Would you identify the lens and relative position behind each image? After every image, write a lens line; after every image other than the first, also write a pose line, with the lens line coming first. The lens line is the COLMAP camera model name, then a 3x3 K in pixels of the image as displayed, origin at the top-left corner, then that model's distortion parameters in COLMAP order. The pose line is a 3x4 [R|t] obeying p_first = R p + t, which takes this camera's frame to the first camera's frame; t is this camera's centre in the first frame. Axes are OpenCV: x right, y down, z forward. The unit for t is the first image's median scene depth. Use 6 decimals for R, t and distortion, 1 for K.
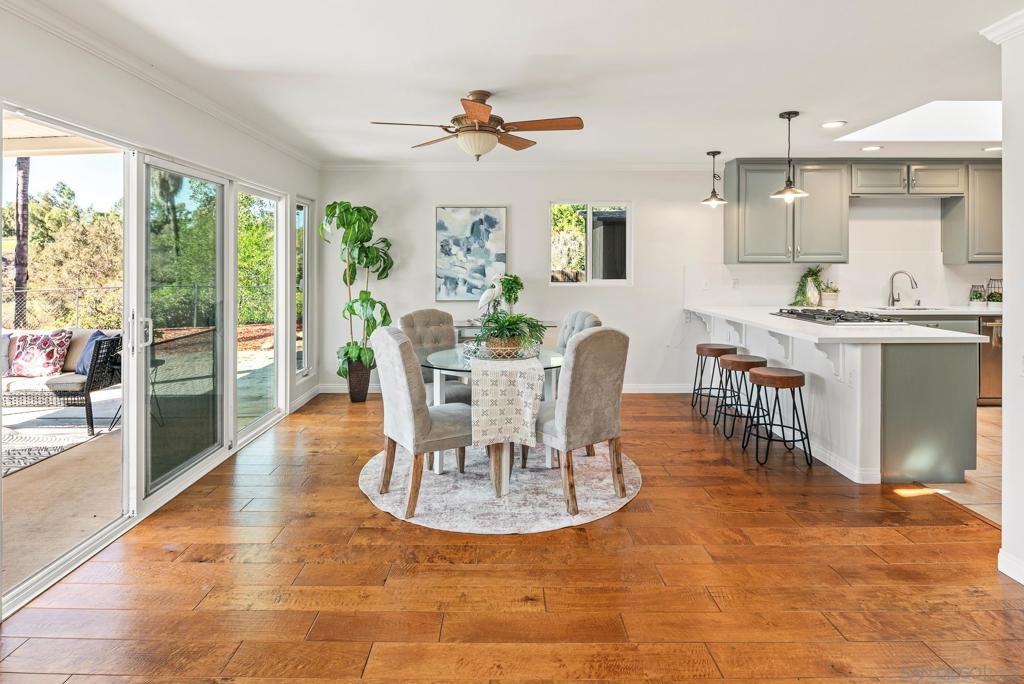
lens RADIAL K [[562.4, 0, 503.0], [0, 562.4, 260.4], [0, 0, 1]] dist [-0.001304, -0.007428]
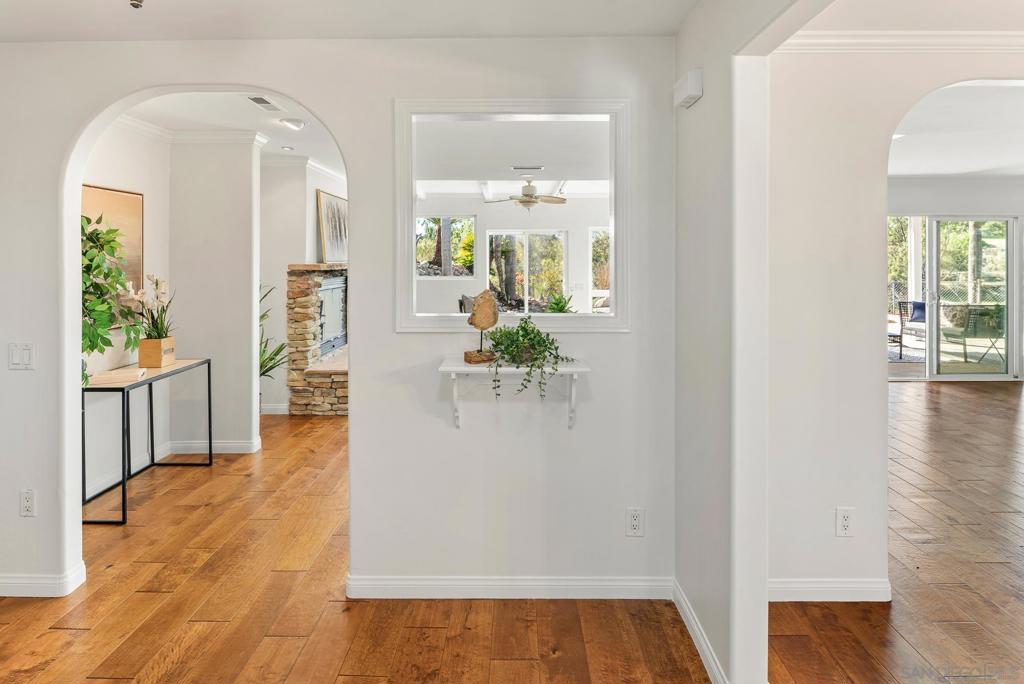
lens RADIAL K [[562.4, 0, 503.0], [0, 562.4, 260.4], [0, 0, 1]] dist [-0.001304, -0.007428]
pose [[-0.014833, 0.007470, -0.999862, 0.847715], [0.001069, 0.999972, 0.007455, -0.021747], [0.999889, -0.000958, -0.014840, -0.356134]]
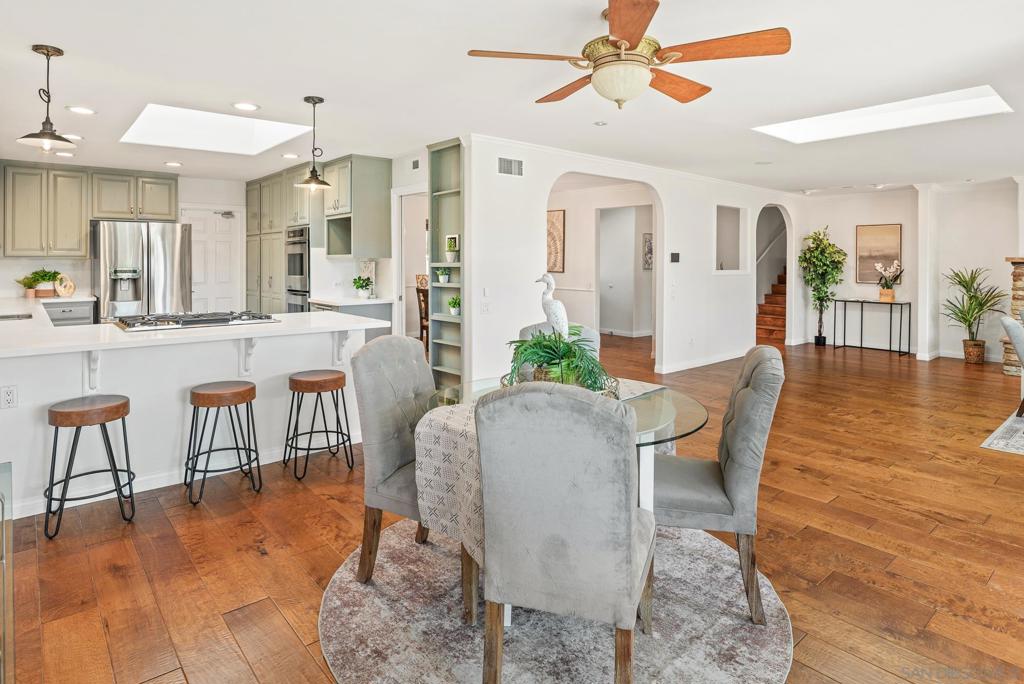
lens RADIAL K [[562.4, 0, 503.0], [0, 562.4, 260.4], [0, 0, 1]] dist [-0.001304, -0.007428]
pose [[-0.645846, -0.003301, 0.763461, -0.297067], [-0.005826, 0.999983, -0.000605, 0.005269], [-0.763446, -0.004839, -0.645854, 0.955738]]
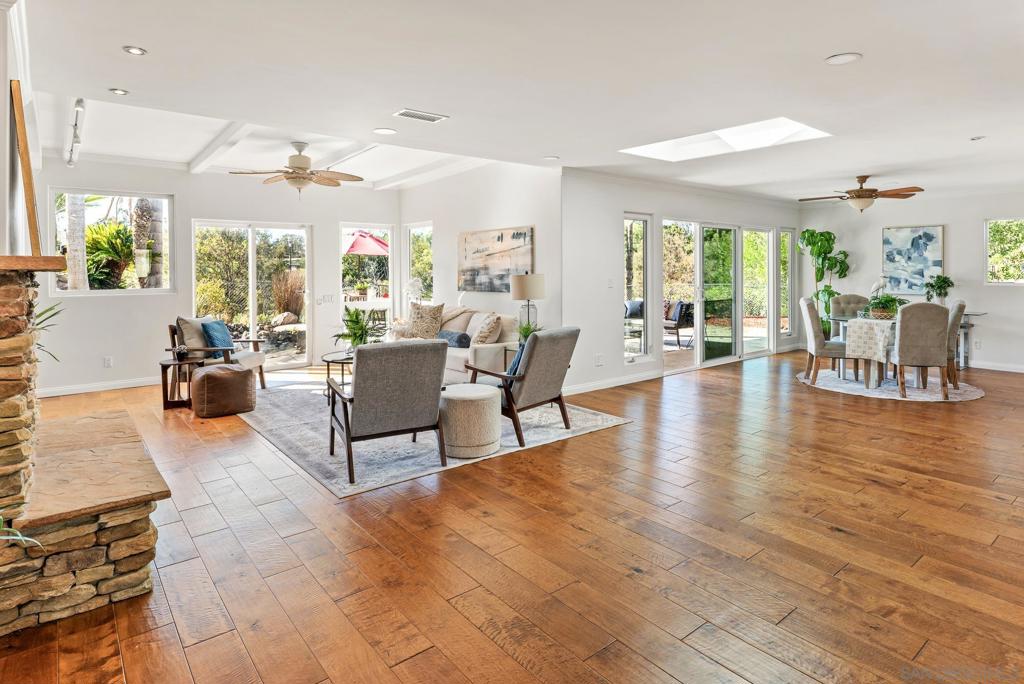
lens RADIAL K [[567.8, 0, 508.0], [0, 567.8, 271.9], [0, 0, 1]] dist [0.002174, -0.008912]
pose [[0.628063, 0.005062, -0.778146, 0.420089], [0.003534, 0.999950, 0.009357, -0.000699], [0.778154, -0.008627, 0.628014, -0.675729]]
